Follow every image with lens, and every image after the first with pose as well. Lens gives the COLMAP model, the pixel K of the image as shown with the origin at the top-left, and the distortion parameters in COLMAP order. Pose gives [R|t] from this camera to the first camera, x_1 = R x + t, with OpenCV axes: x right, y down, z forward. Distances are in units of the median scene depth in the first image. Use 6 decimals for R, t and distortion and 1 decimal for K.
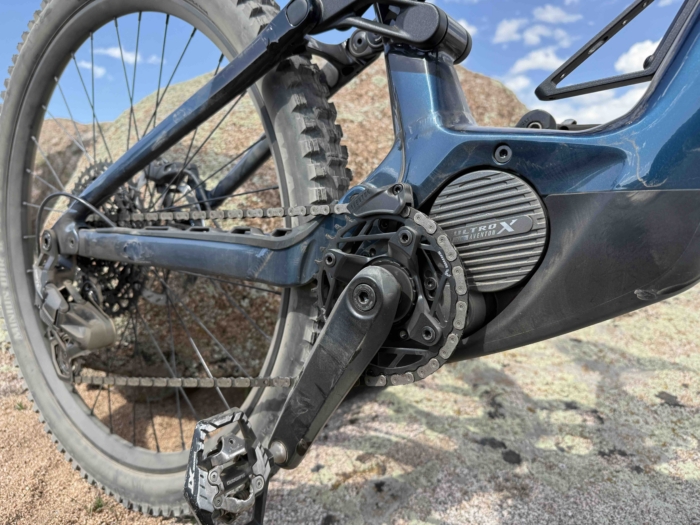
lens RADIAL K [[517.4, 0, 349.6], [0, 517.4, 266.4], [0, 0, 1]] dist [0.018024, -0.017858]
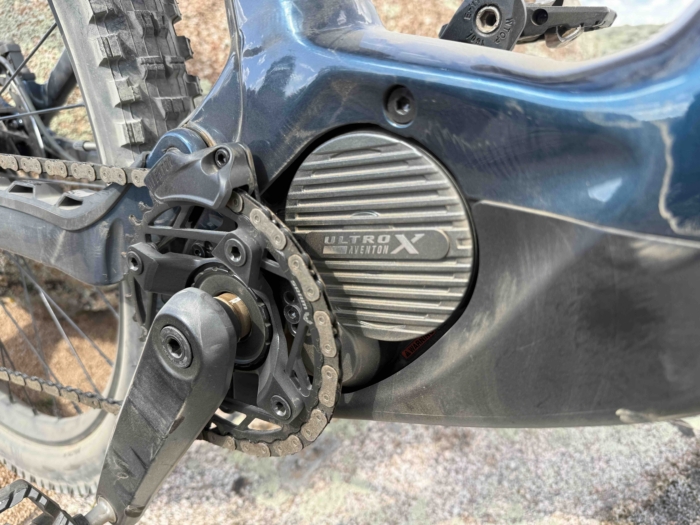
lens RADIAL K [[517.4, 0, 354.1], [0, 517.4, 261.8], [0, 0, 1]] dist [0.018024, -0.017858]
pose [[0.998991, -0.022667, 0.038759, 0.185606], [0.010310, 0.955958, 0.293321, -0.181220], [-0.043700, -0.292626, 0.955228, 0.388108]]
